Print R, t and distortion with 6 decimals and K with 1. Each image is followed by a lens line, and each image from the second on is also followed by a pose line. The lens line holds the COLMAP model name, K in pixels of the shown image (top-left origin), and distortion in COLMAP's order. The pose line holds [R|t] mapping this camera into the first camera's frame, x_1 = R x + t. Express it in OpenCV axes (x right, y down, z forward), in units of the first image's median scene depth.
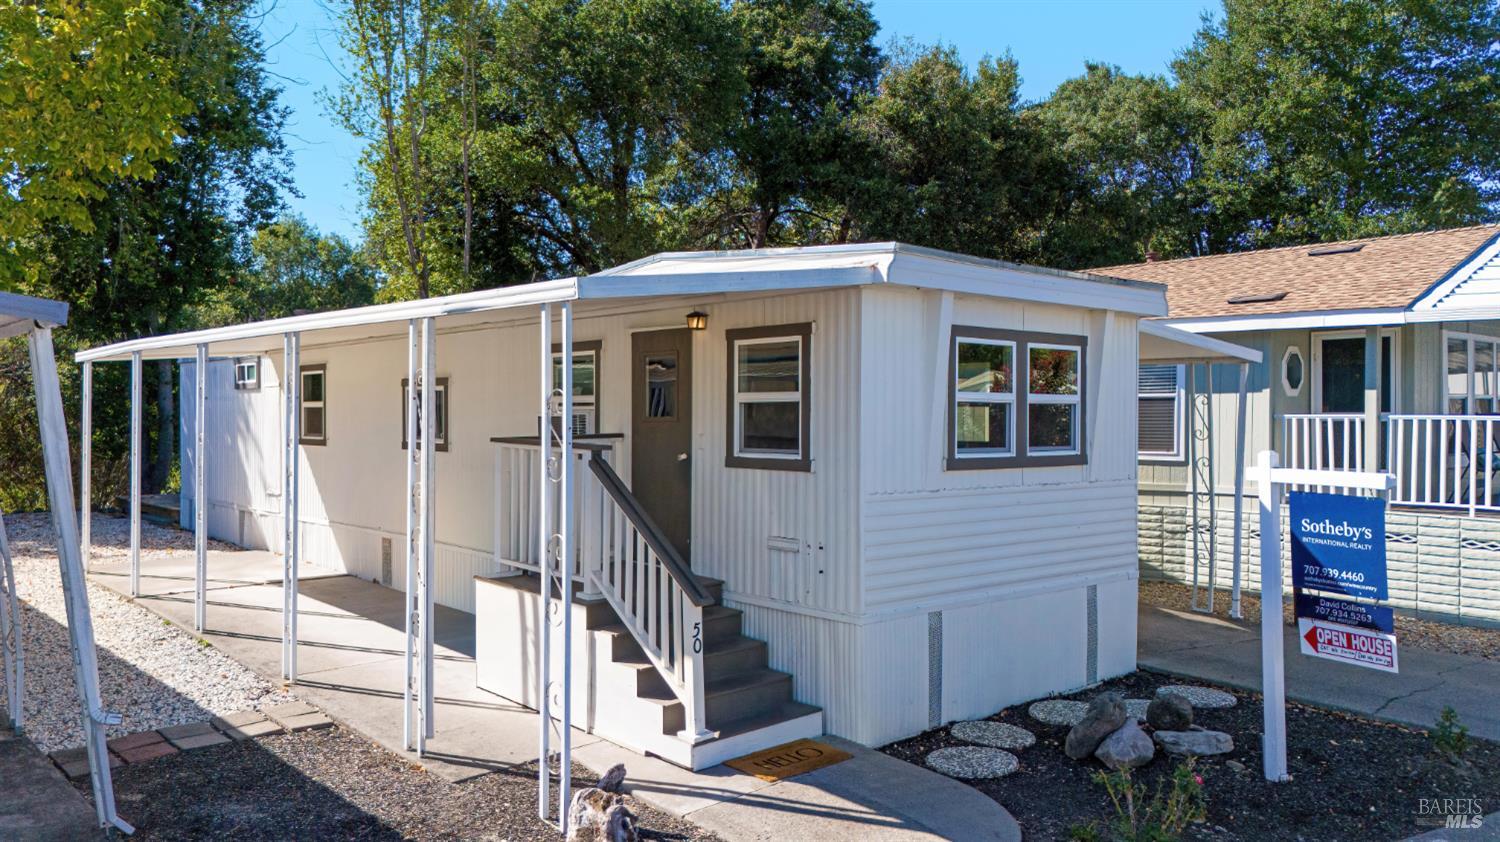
lens RADIAL K [[1122.4, 0, 750.0], [0, 1122.4, 421.0], [0, 0, 1]] dist [0.082378, -0.085100]
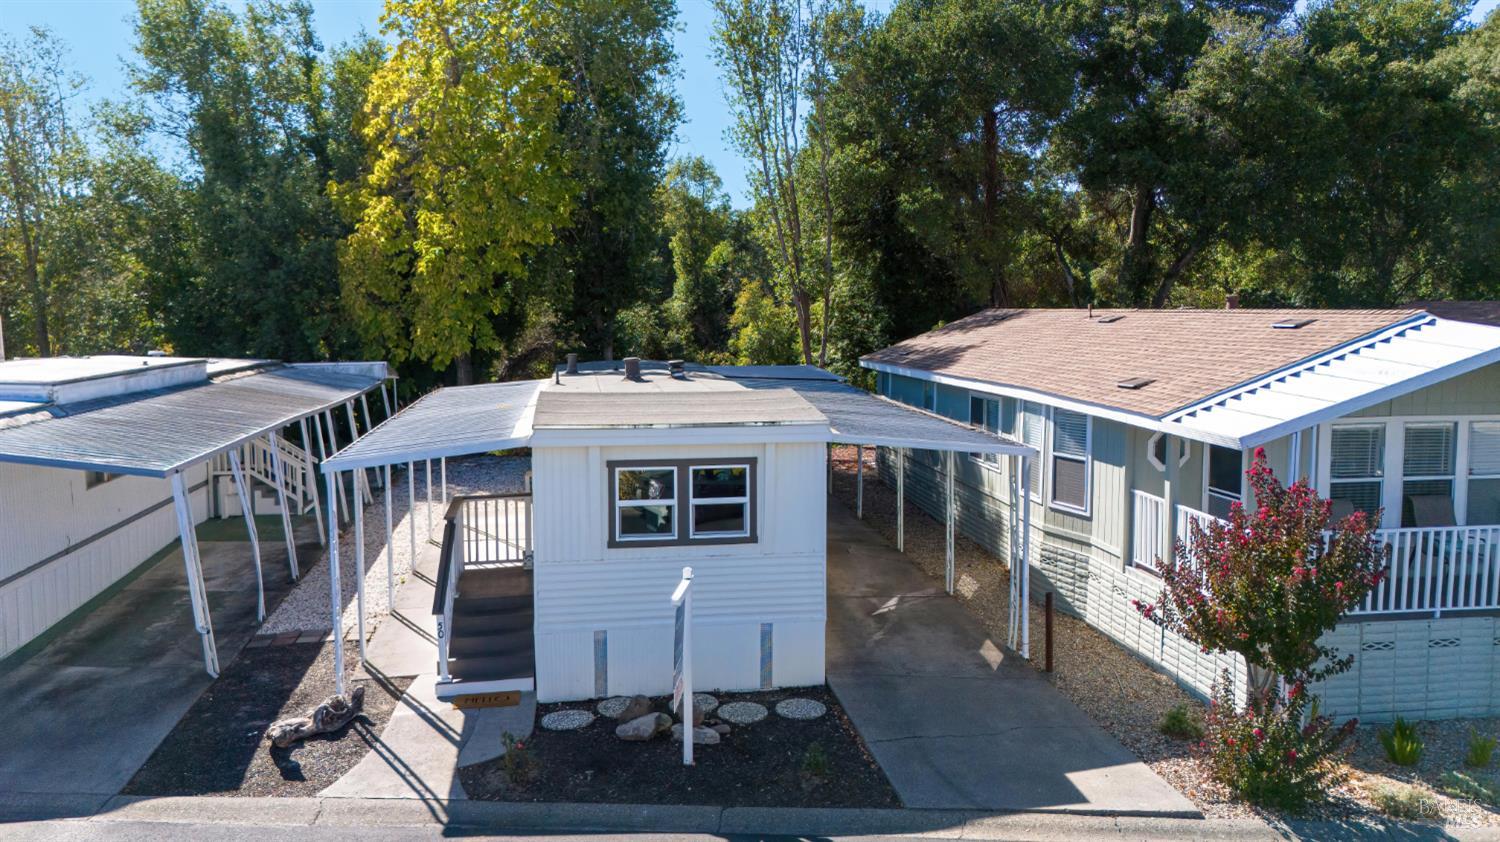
lens RADIAL K [[1122.4, 0, 750.0], [0, 1122.4, 421.0], [0, 0, 1]] dist [0.082378, -0.085100]
pose [[0.835075, 0.050699, -0.547795, 1.158735], [0.002904, 0.995324, 0.096546, -0.280284], [0.550129, -0.082214, 0.831023, -0.228873]]
